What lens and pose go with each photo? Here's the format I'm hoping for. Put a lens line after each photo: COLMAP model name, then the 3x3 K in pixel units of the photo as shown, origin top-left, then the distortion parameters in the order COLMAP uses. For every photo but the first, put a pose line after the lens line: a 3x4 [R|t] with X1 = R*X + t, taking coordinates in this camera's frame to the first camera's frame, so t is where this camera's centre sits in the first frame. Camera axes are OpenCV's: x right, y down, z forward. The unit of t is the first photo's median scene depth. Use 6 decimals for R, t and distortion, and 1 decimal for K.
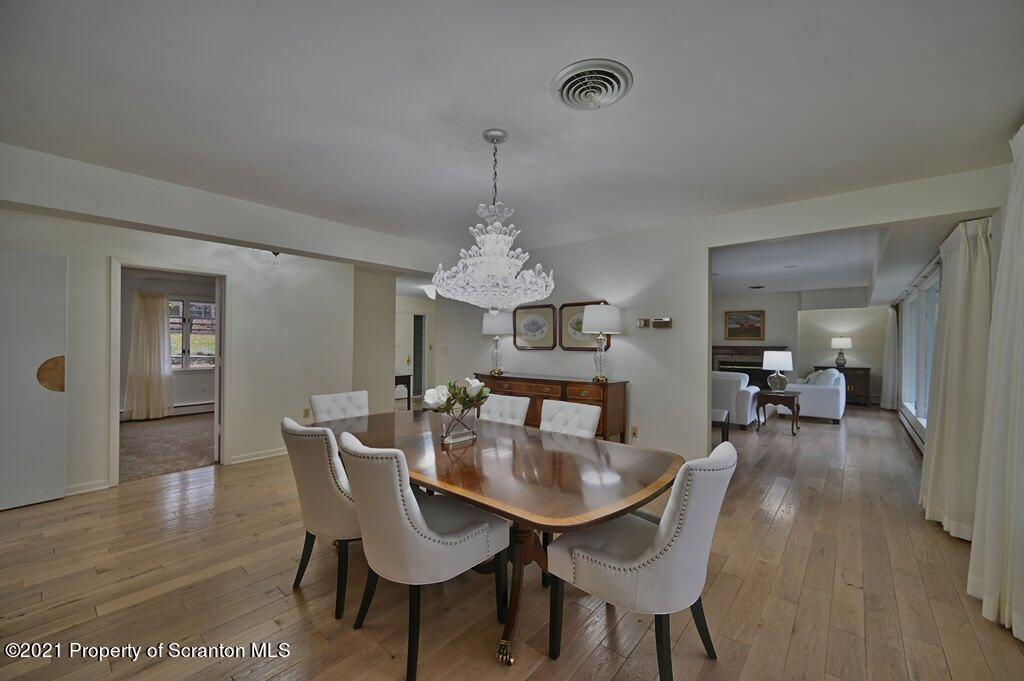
lens RADIAL K [[404.0, 0, 517.7], [0, 404.0, 344.2], [0, 0, 1]] dist [0.000996, 0.000096]
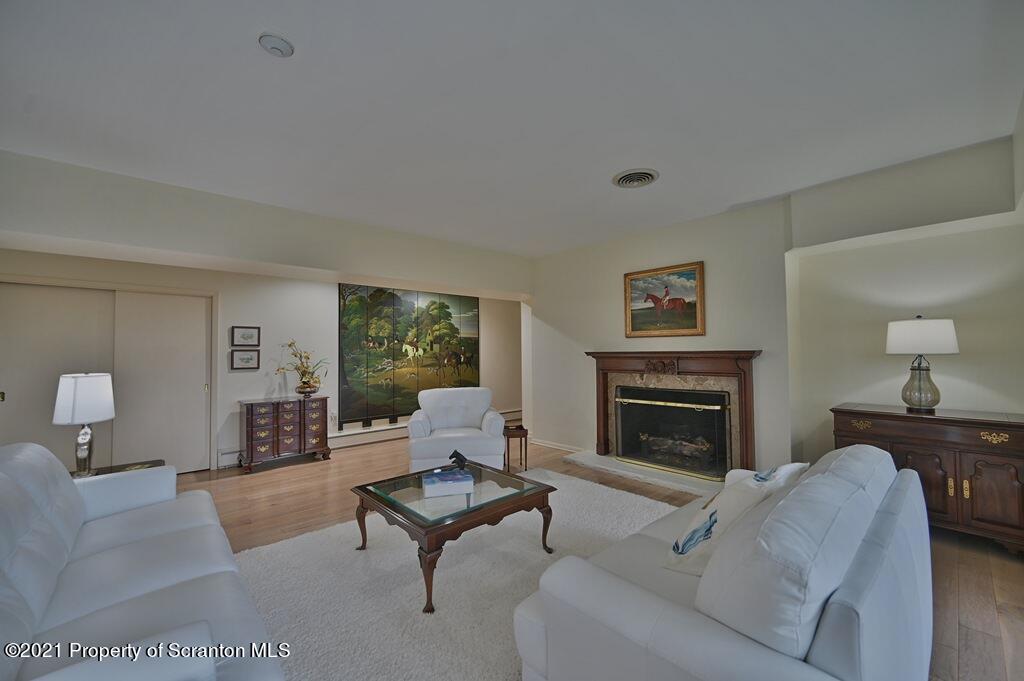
lens RADIAL K [[404.0, 0, 517.7], [0, 404.0, 344.2], [0, 0, 1]] dist [0.000996, 0.000096]
pose [[0.990452, -0.019445, -0.136481, 0.531489], [0.016209, 0.999561, -0.024785, 0.005663], [0.136904, 0.022336, 0.990333, 0.642858]]
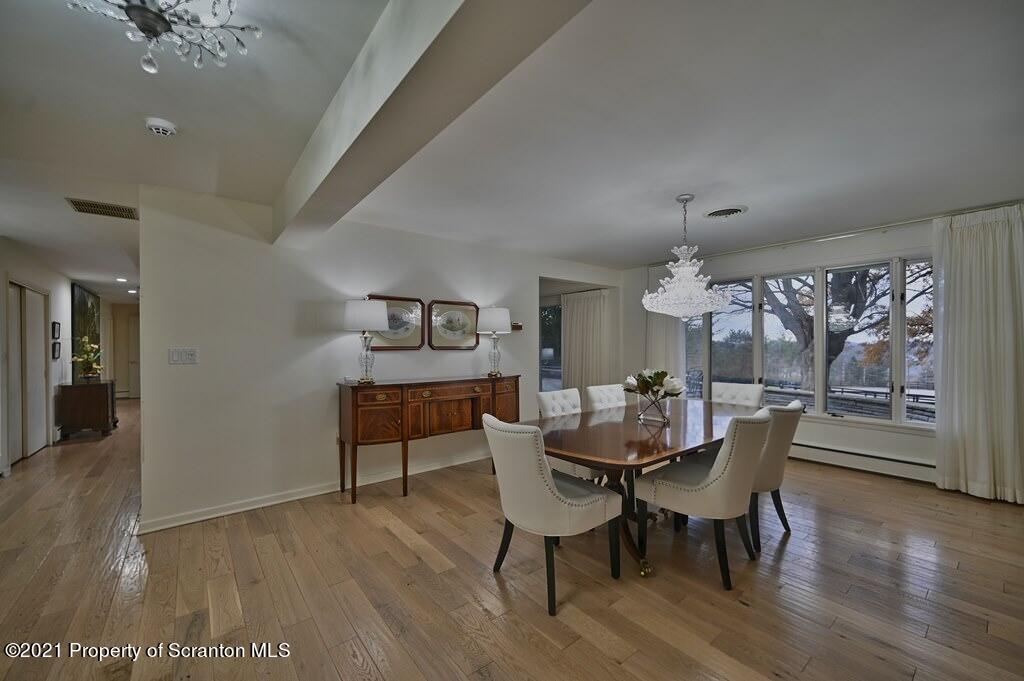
lens RADIAL K [[404.0, 0, 517.7], [0, 404.0, 344.2], [0, 0, 1]] dist [0.000996, 0.000096]
pose [[0.194866, -0.007107, 0.980804, -0.371556], [0.010206, 0.999934, 0.005218, -0.000127], [-0.980777, 0.008993, 0.194925, 0.309092]]
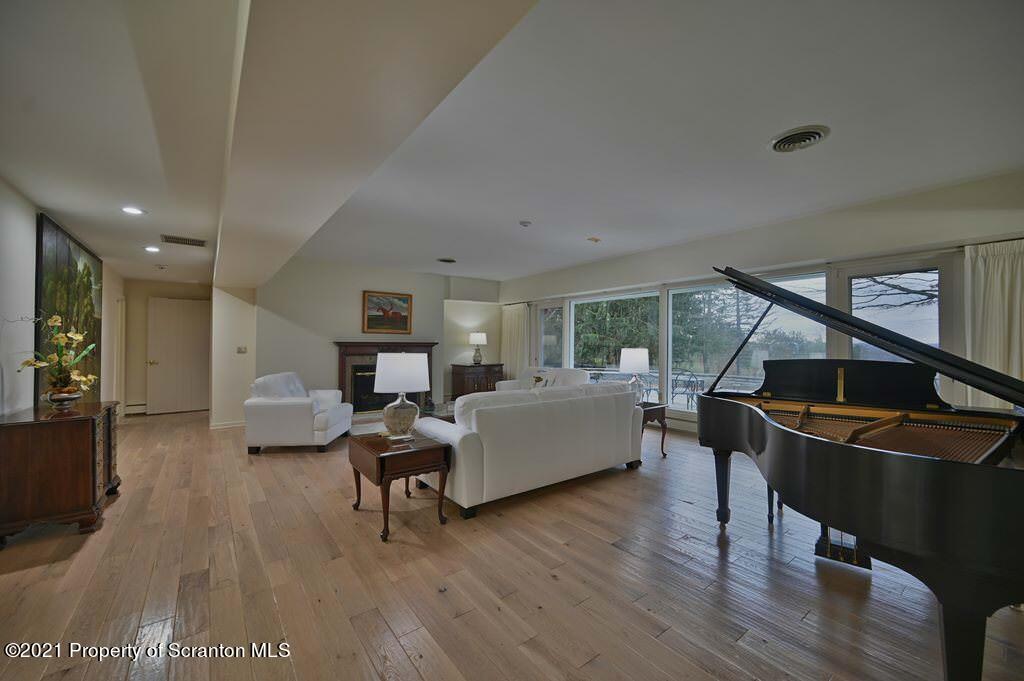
lens RADIAL K [[401.8, 0, 515.4], [0, 401.8, 341.5], [0, 0, 1]] dist [-0.000915, 0.000002]
pose [[0.223624, -0.000346, 0.974675, -0.084923], [0.002521, 0.999997, -0.000223, 0.004624], [-0.974672, 0.002507, 0.223624, 0.709672]]
